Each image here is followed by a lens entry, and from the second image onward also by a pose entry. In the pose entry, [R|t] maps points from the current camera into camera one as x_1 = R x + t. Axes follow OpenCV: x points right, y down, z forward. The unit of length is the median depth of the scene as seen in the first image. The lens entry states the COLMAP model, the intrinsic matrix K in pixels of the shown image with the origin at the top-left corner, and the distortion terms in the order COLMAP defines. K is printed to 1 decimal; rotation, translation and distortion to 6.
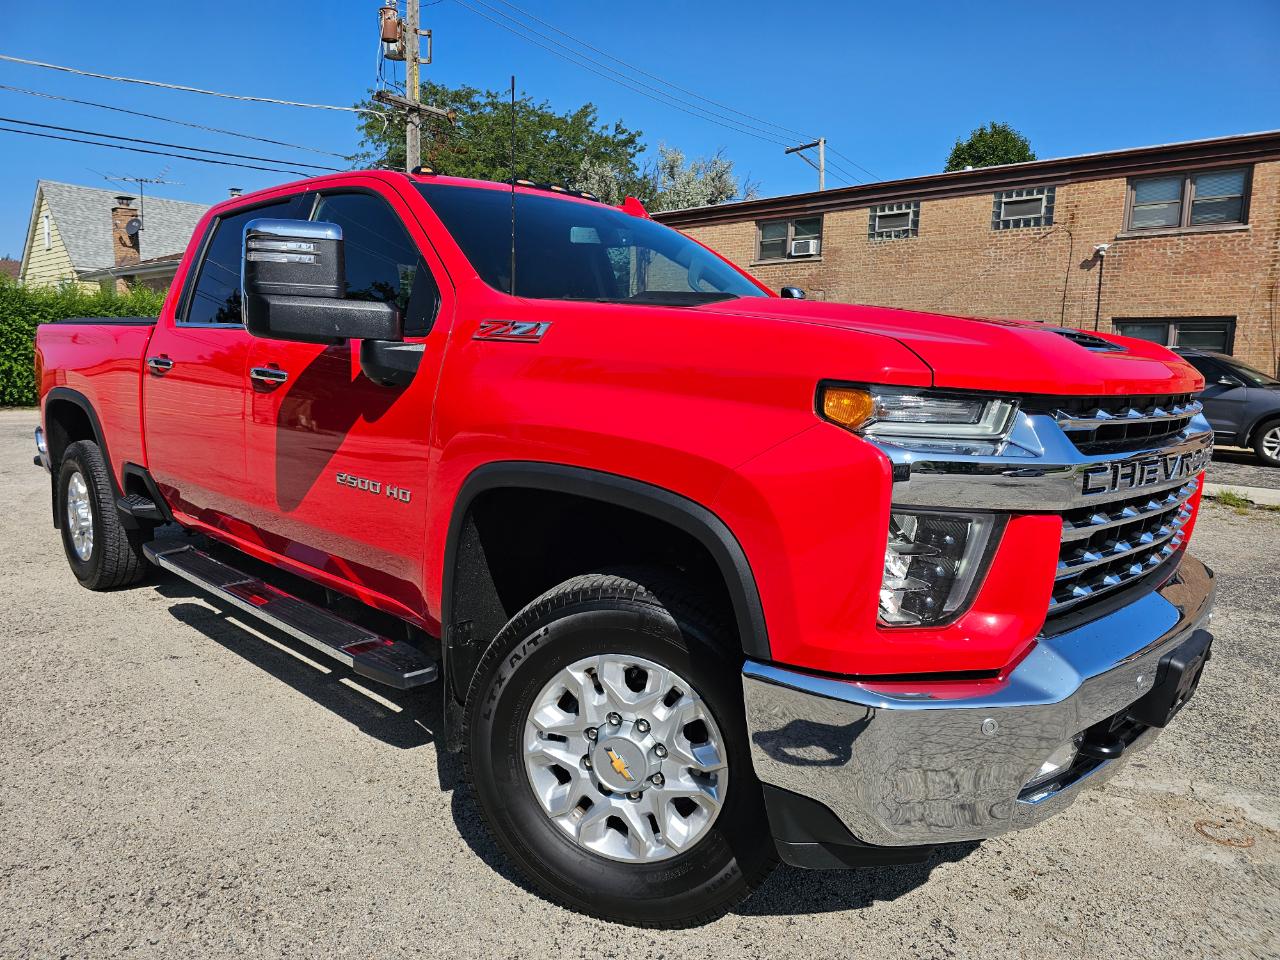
lens RADIAL K [[912.4, 0, 626.1], [0, 912.4, 485.3], [0, 0, 1]] dist [0.042834, -0.045340]
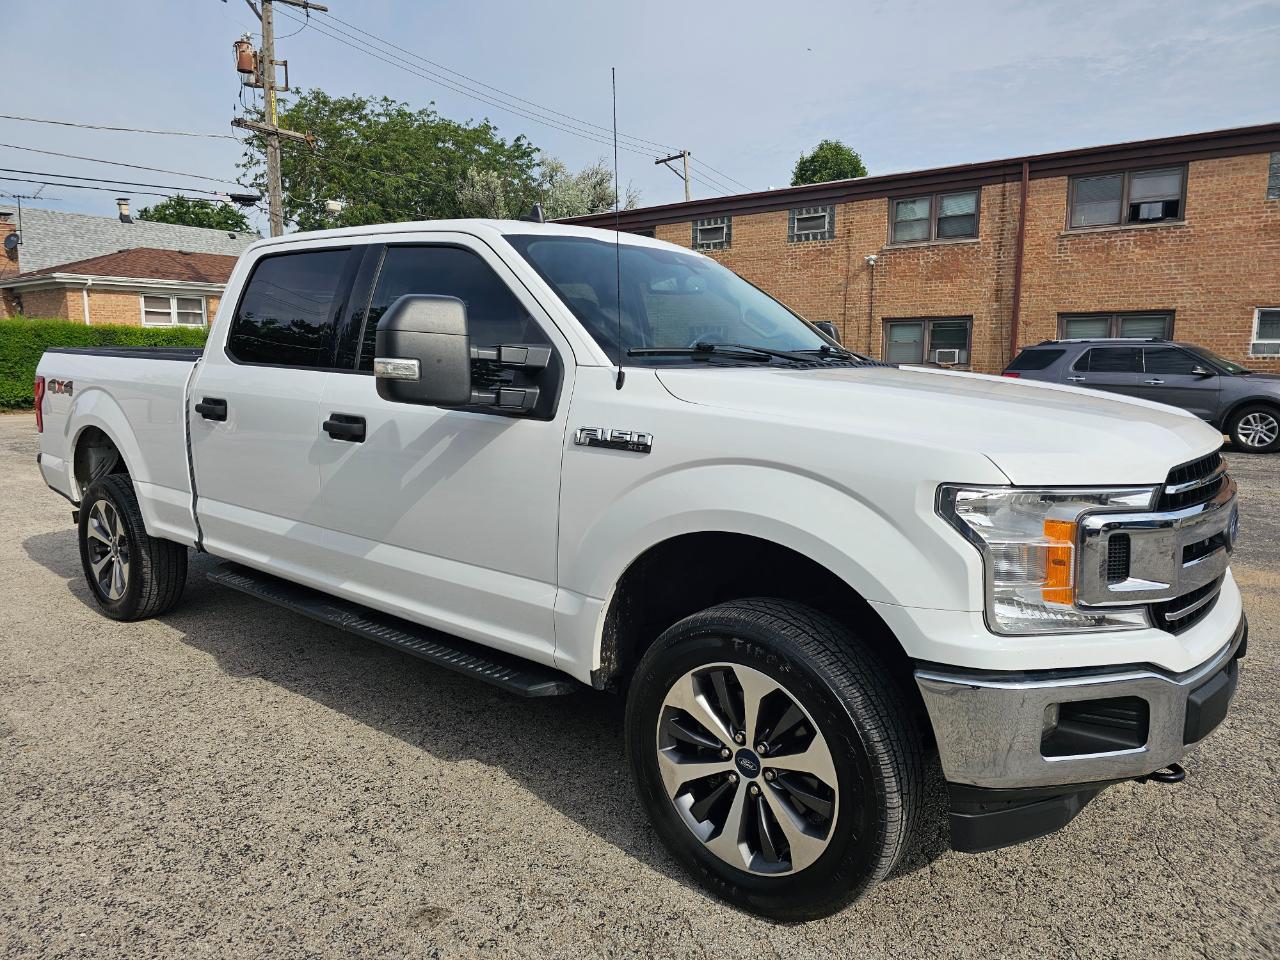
lens RADIAL K [[905.6, 0, 641.0], [0, 905.6, 476.4], [0, 0, 1]] dist [0.048040, -0.052184]
pose [[0.996127, -0.031001, 0.082274, 0.103021], [0.031312, 0.999507, -0.002496, 0.011421], [-0.082156, 0.005063, 0.996607, -0.110100]]
